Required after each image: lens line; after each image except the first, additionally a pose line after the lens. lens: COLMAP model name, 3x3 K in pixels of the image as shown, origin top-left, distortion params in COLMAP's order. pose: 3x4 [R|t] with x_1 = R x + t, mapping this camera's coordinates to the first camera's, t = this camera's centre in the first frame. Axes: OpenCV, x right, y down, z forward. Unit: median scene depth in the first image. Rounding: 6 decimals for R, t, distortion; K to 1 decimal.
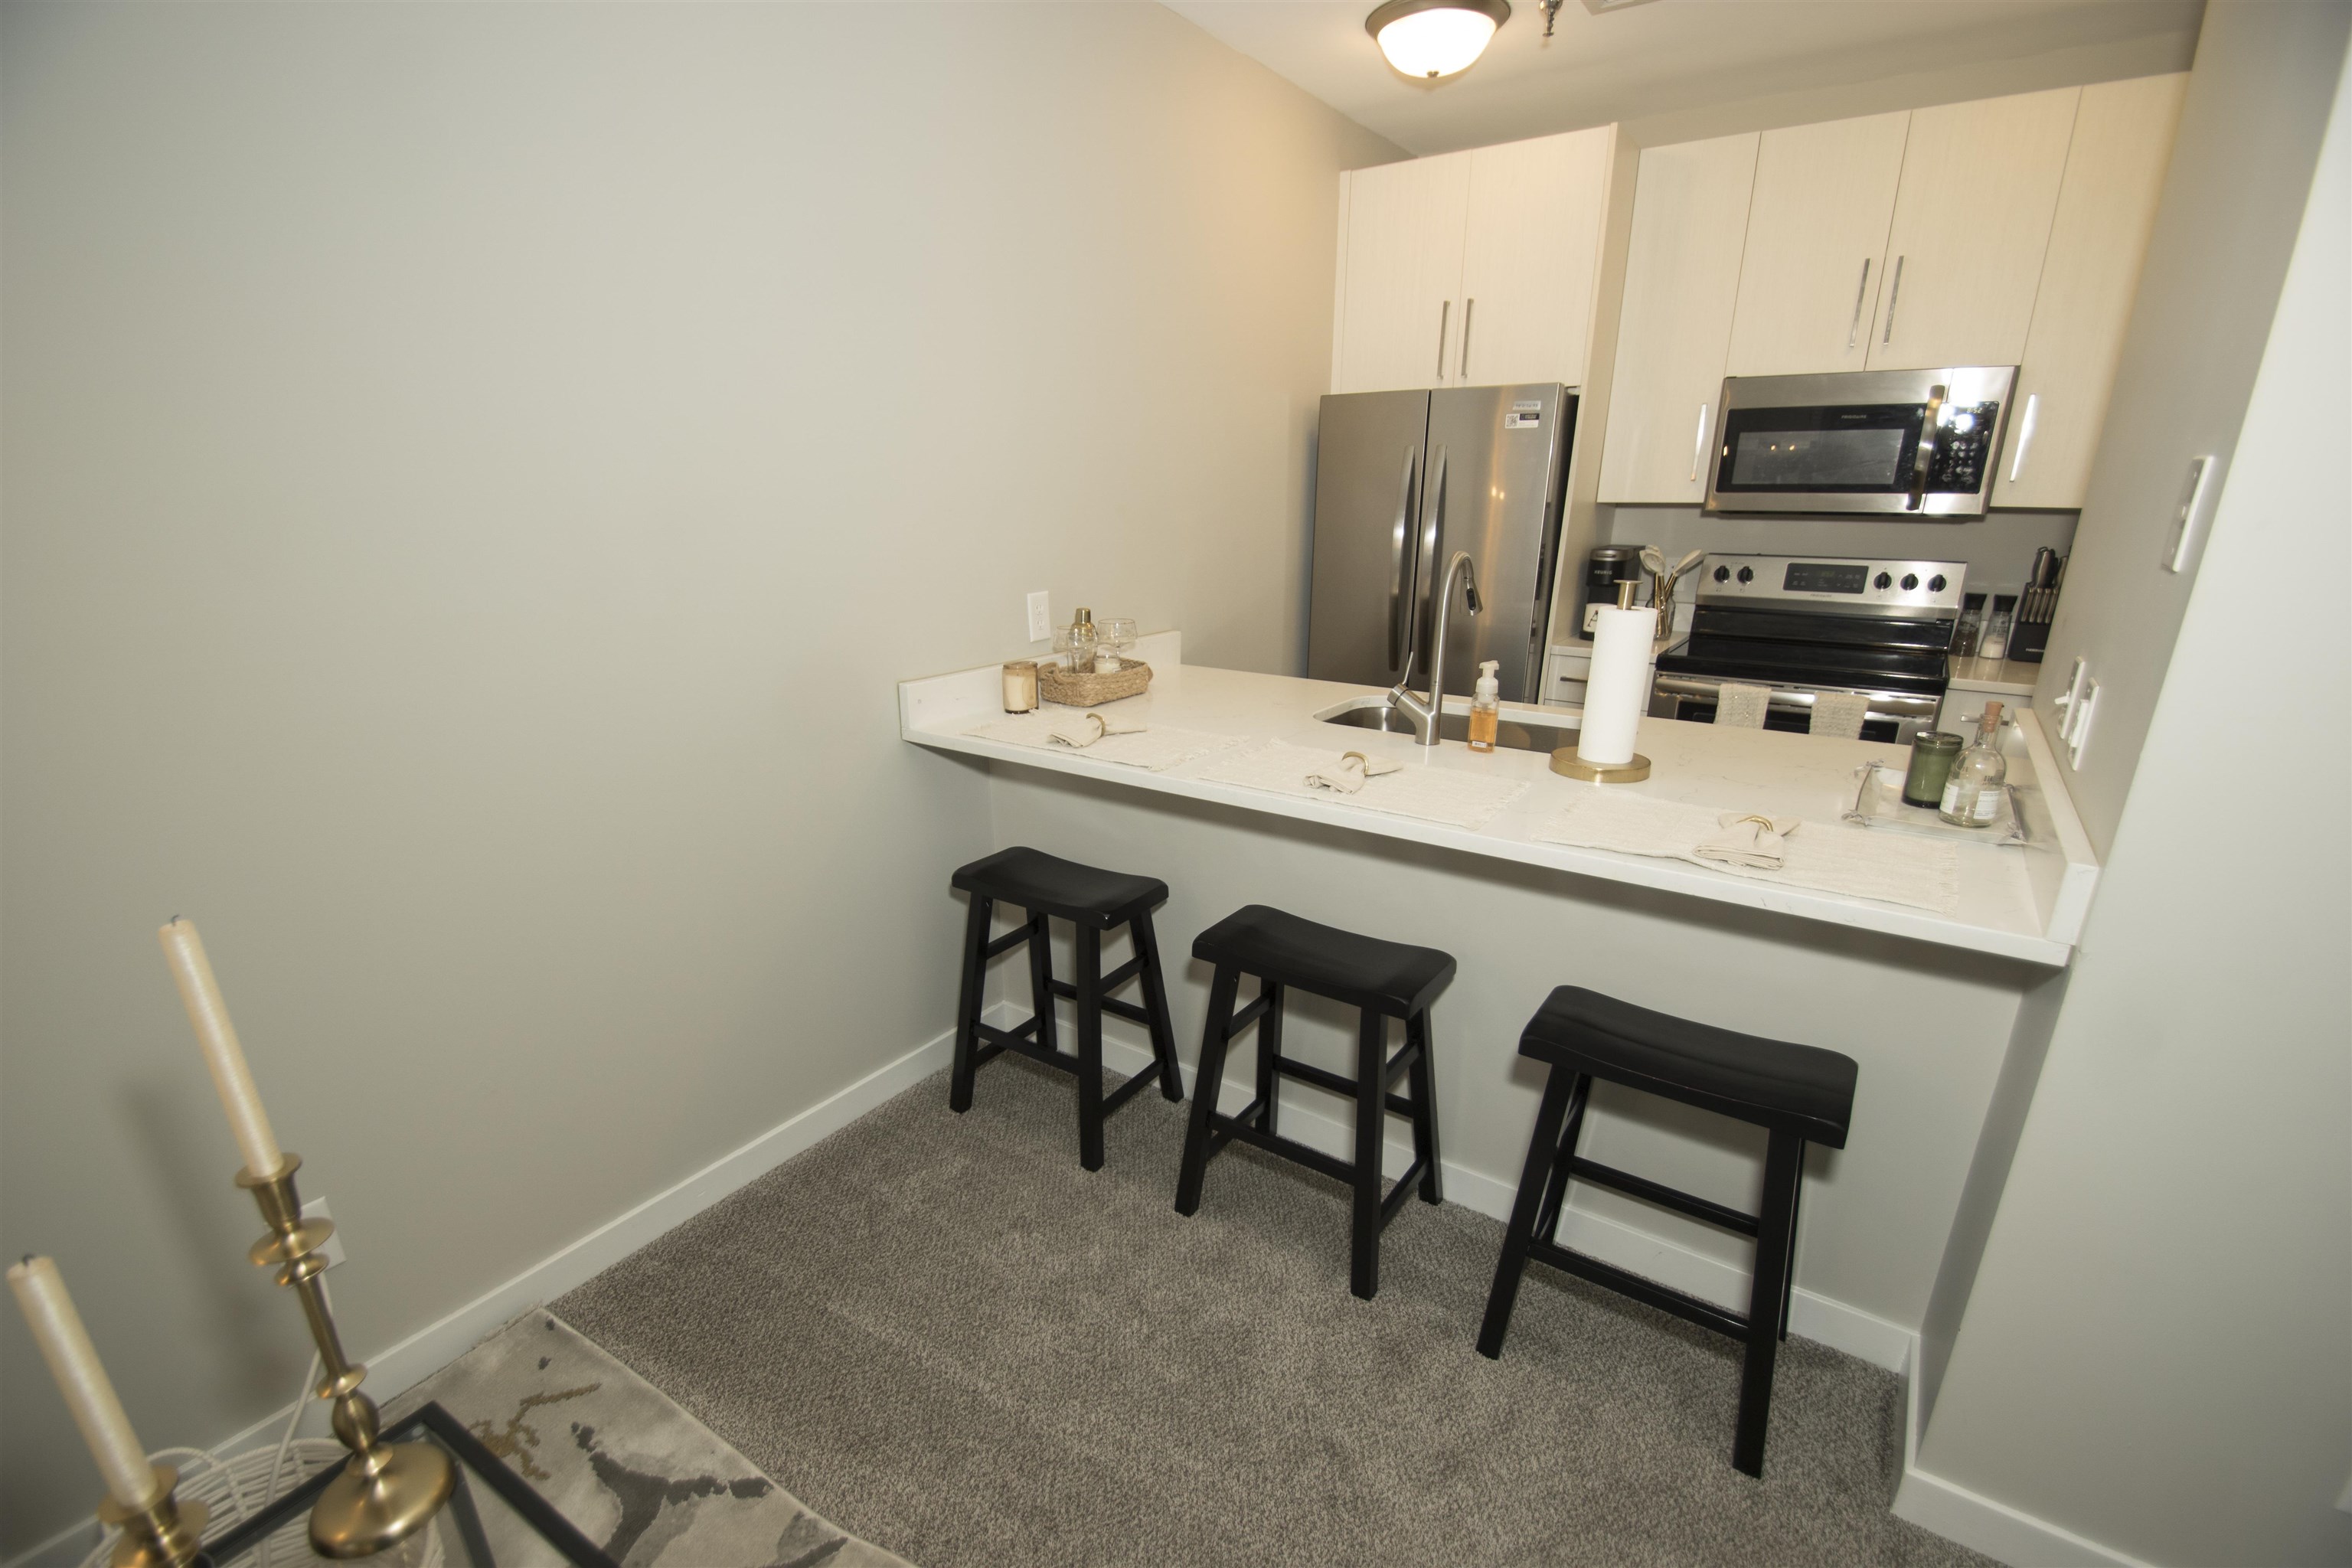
lens RADIAL K [[1040.8, 0, 1160.4], [0, 1040.8, 829.1], [0, 0, 1]] dist [0.011119, -0.013182]
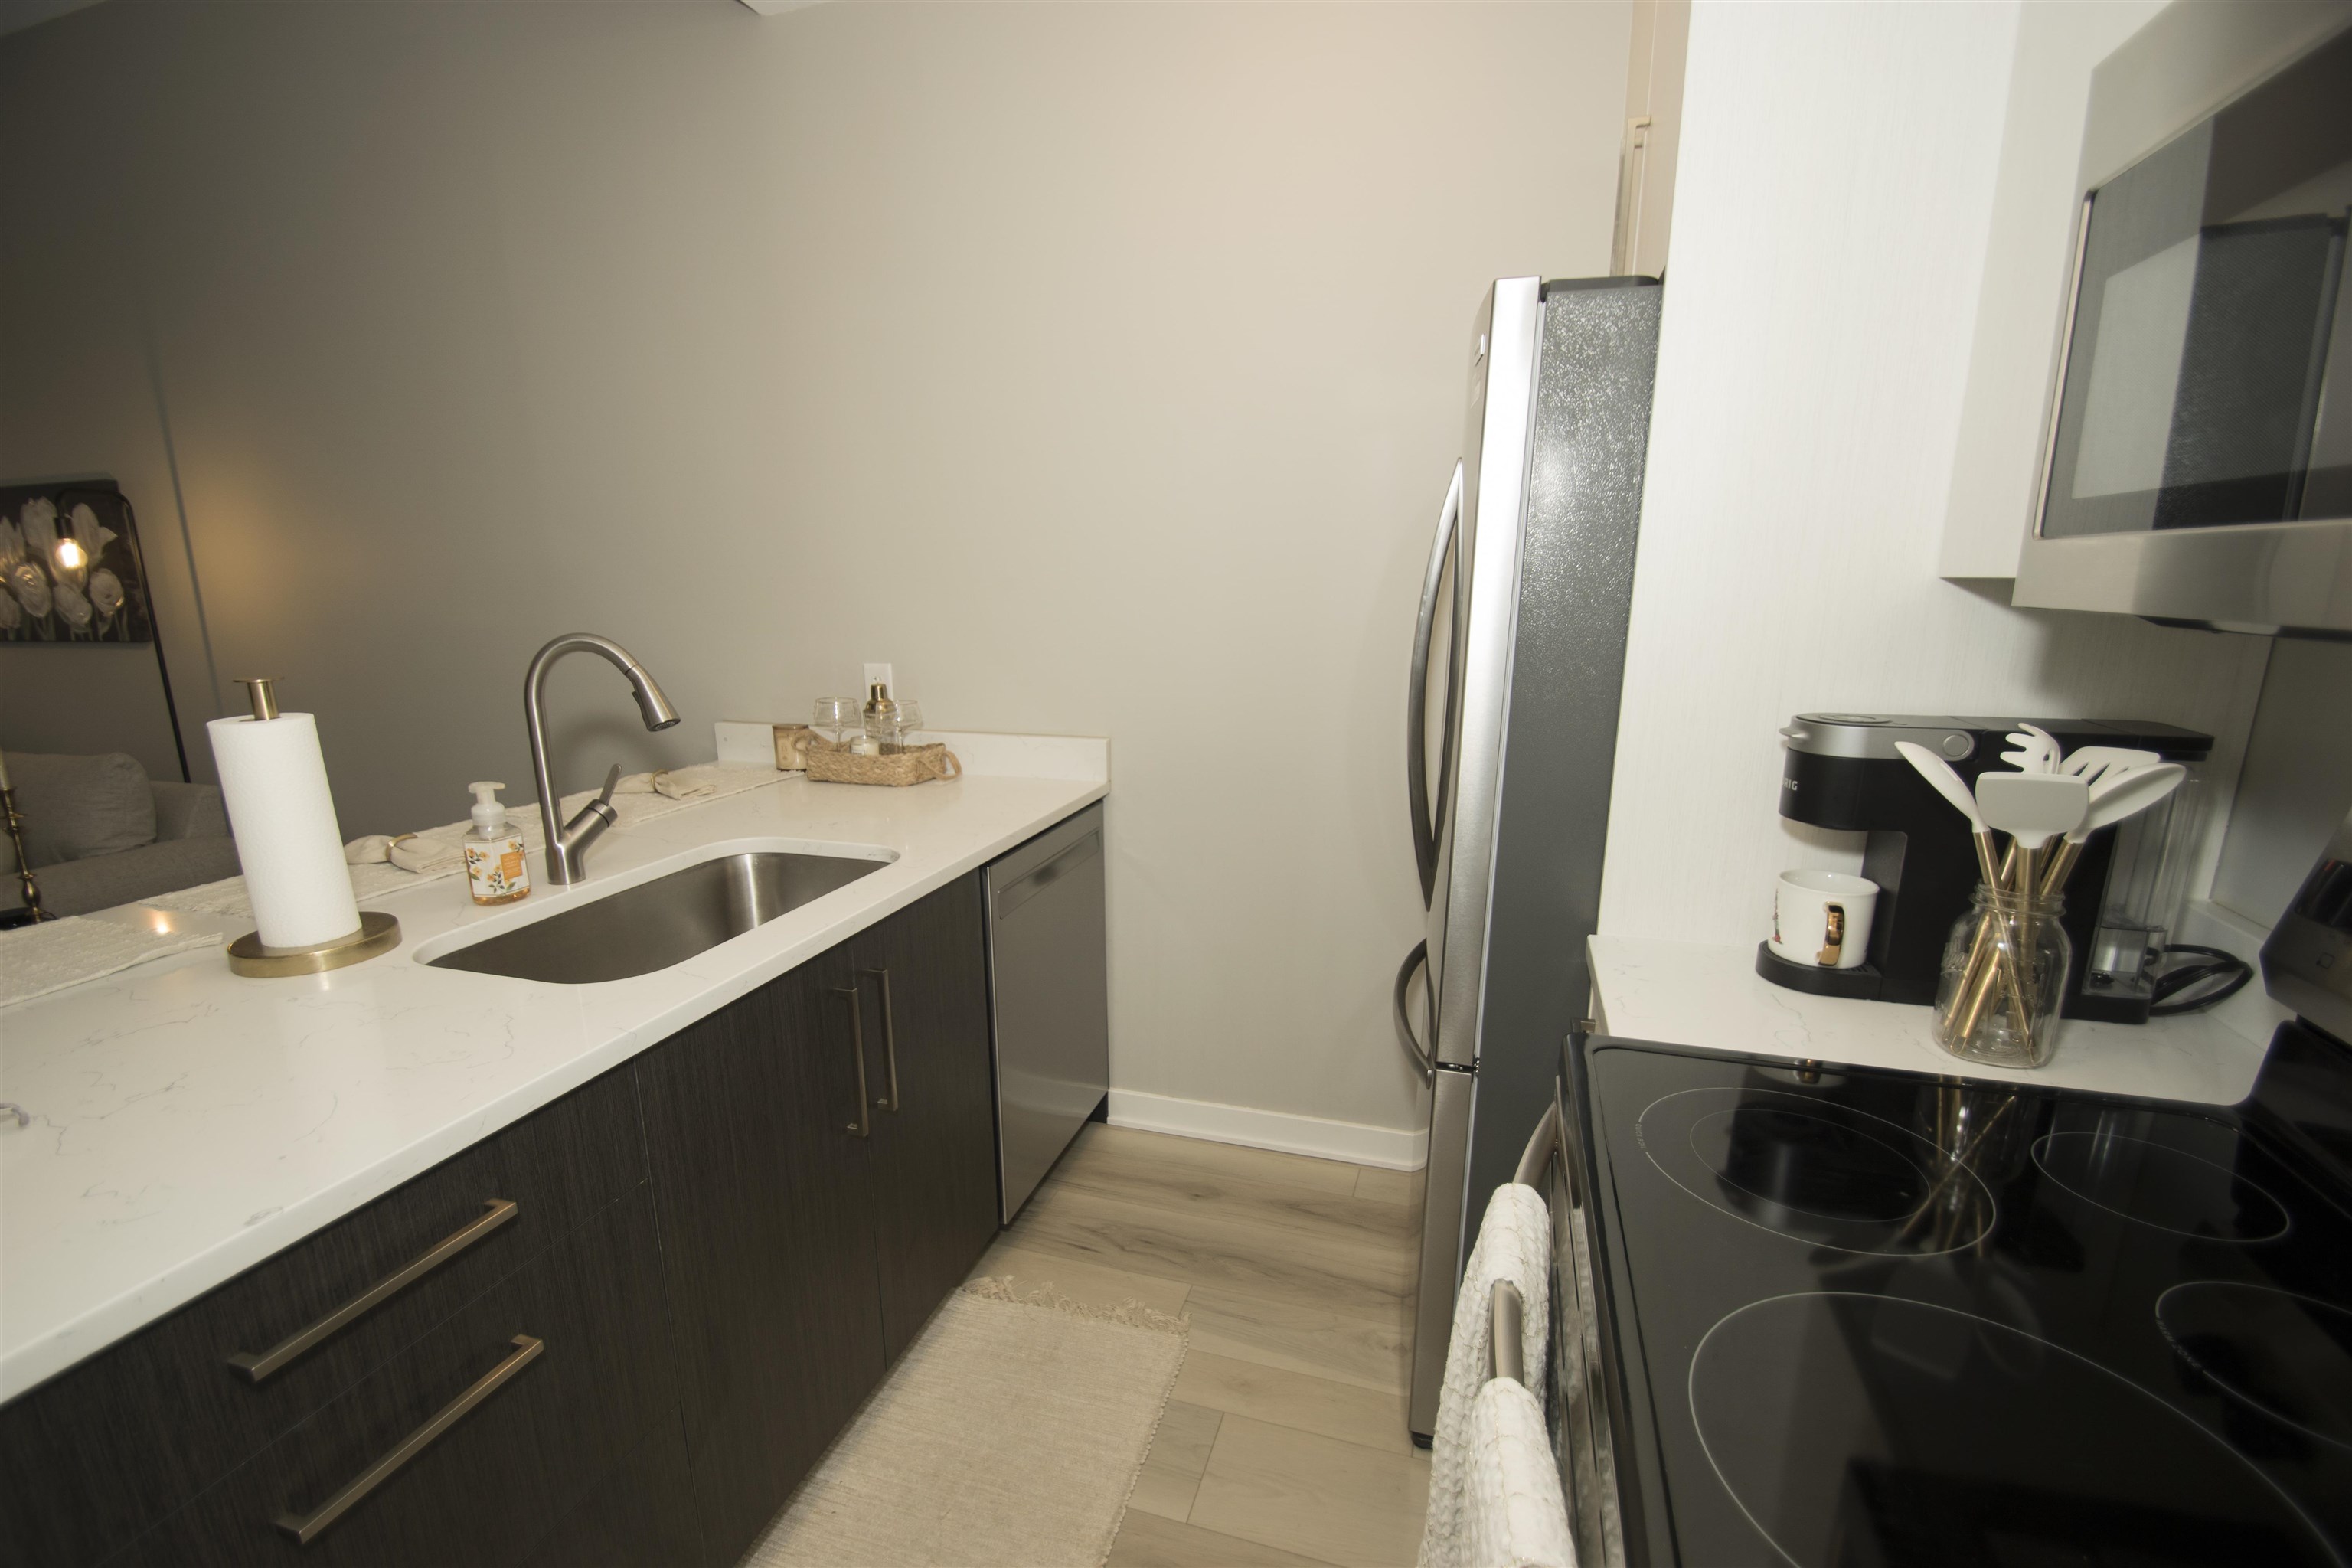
lens RADIAL K [[1040.8, 0, 1160.4], [0, 1040.8, 829.1], [0, 0, 1]] dist [0.011119, -0.013182]
pose [[0.284780, 0.229570, -0.930697, 0.766398], [-0.297321, 0.944171, 0.141918, -0.256023], [0.911318, 0.236301, 0.337138, 0.817415]]
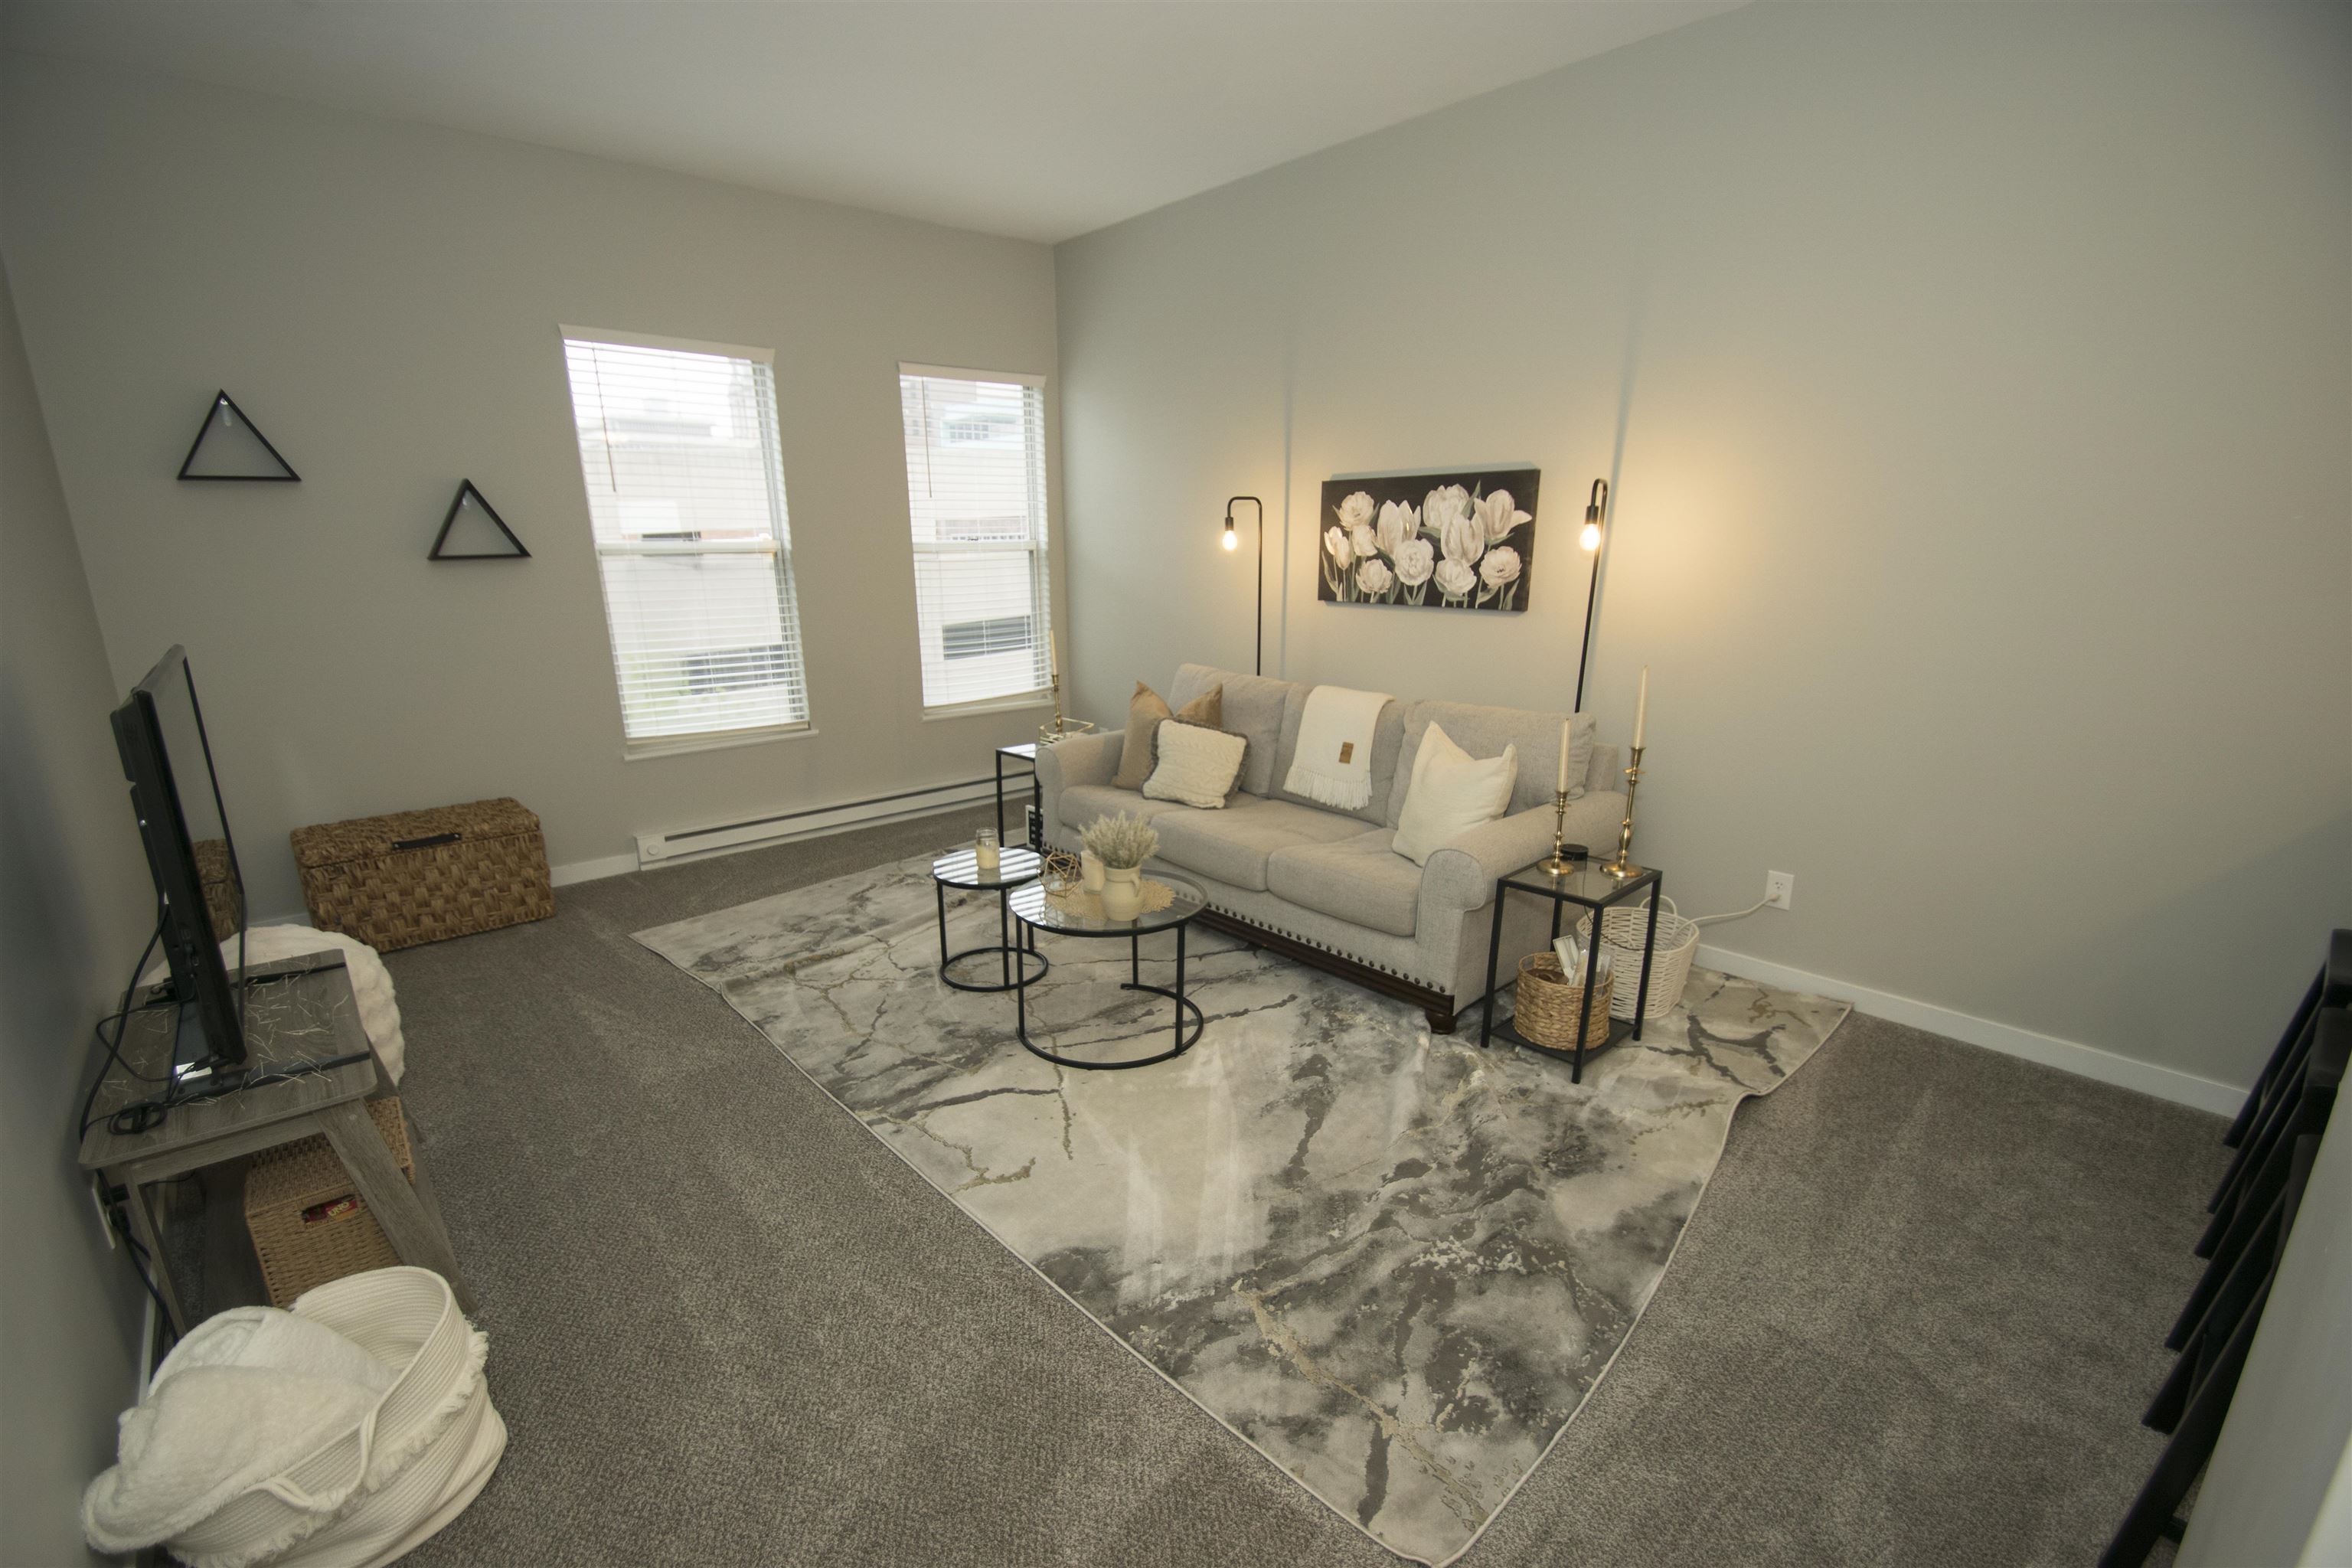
lens RADIAL K [[1040.8, 0, 1160.4], [0, 1040.8, 829.1], [0, 0, 1]] dist [0.011119, -0.013182]
pose [[-0.246864, 0.265517, -0.931965, 0.766201], [-0.305365, 0.891418, 0.334852, -0.023095], [0.919679, 0.367253, -0.138980, 0.035514]]
